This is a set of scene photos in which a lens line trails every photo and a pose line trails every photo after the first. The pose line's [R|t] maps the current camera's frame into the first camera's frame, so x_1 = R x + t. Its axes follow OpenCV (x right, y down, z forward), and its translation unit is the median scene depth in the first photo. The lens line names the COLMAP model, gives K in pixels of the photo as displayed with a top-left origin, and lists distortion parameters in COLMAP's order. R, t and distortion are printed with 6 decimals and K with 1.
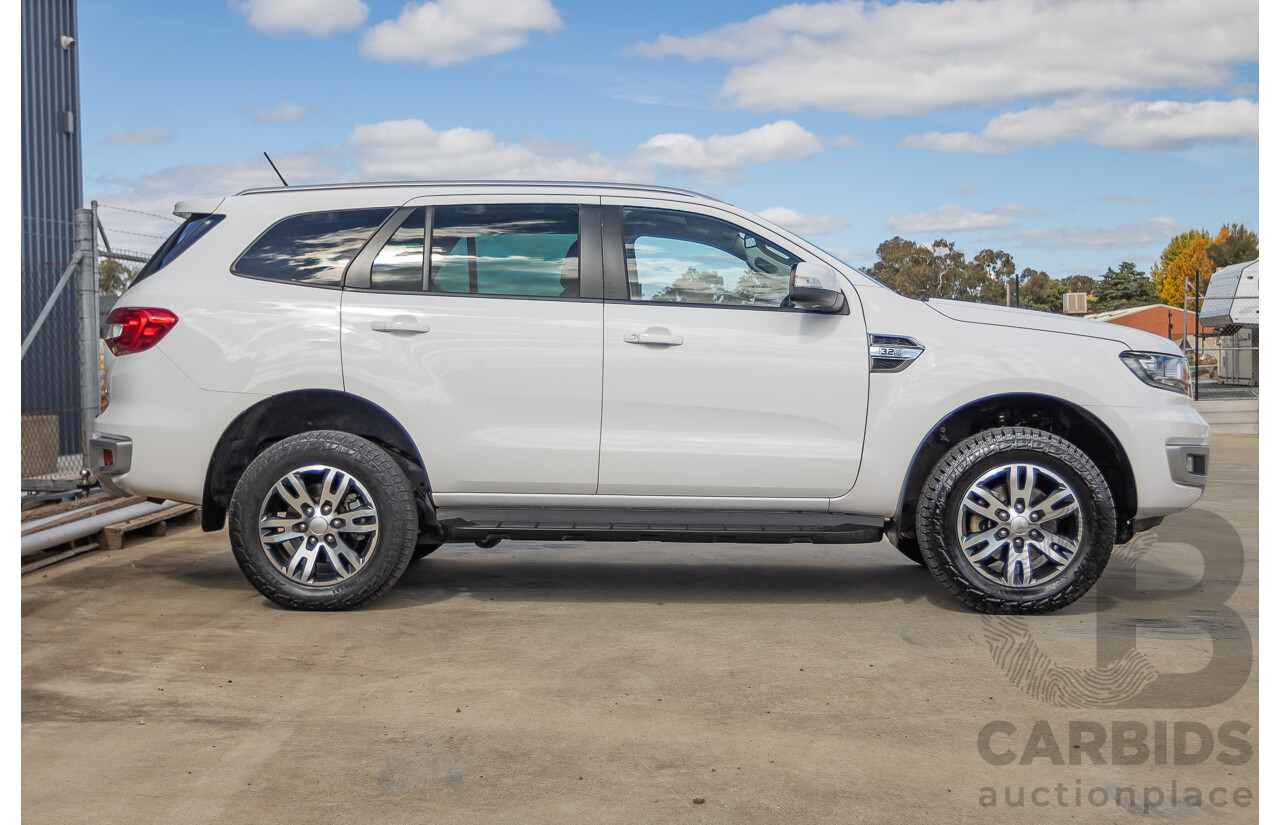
lens RADIAL K [[2106.9, 0, 640.0], [0, 2106.9, 412.5], [0, 0, 1]] dist [-0.036933, 0.178317]
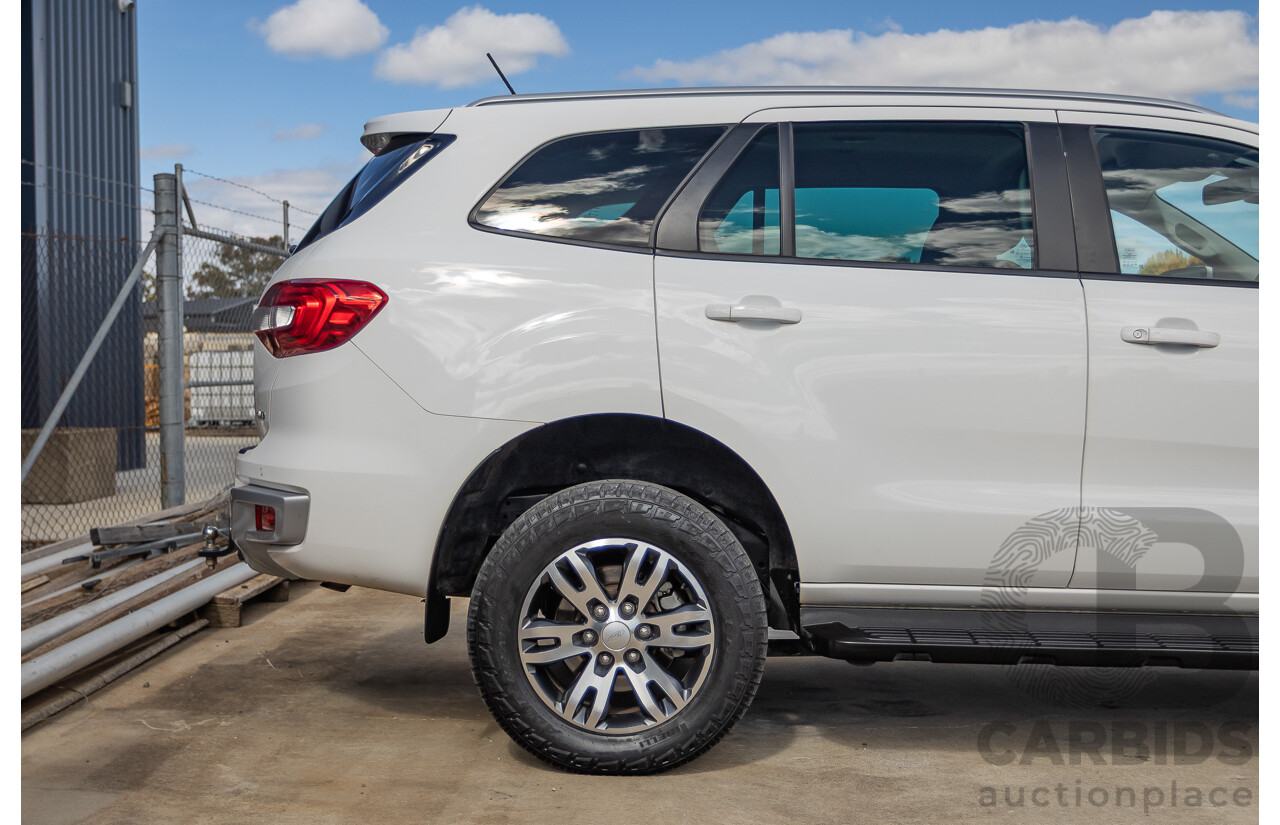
lens RADIAL K [[1902.6, 0, 640.0], [0, 1902.6, 412.5], [0, 0, 1]] dist [0.009566, -0.127960]
pose [[0.999793, 0.007571, 0.018868, -0.156302], [-0.007540, 0.999970, -0.001672, -0.010639], [-0.018880, 0.001529, 0.999821, 0.442614]]
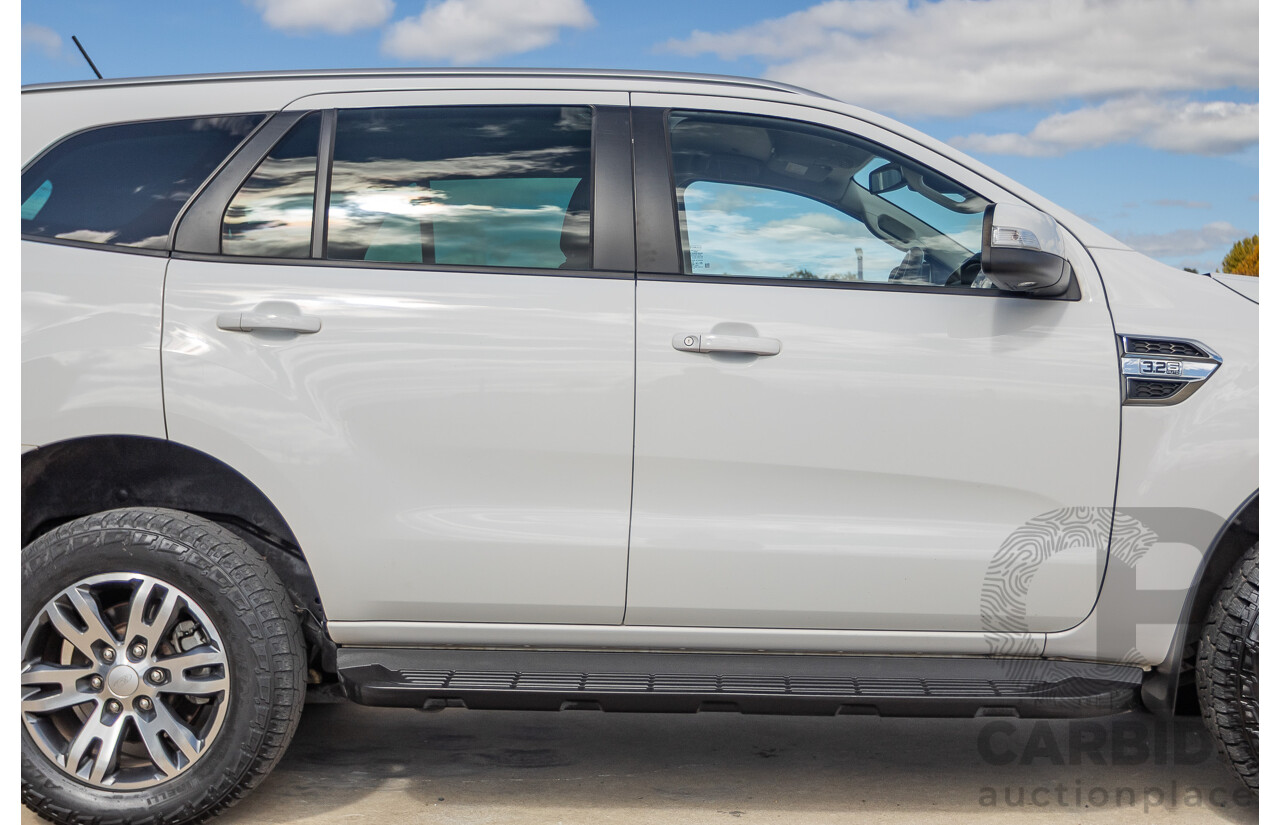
lens RADIAL K [[2106.9, 0, 640.0], [0, 2106.9, 412.5], [0, 0, 1]] dist [-0.036933, 0.178317]
pose [[0.999885, -0.000437, -0.015126, -0.007773], [0.000354, 0.999985, -0.005501, -0.013945], [0.015129, 0.005495, 0.999870, 0.445483]]
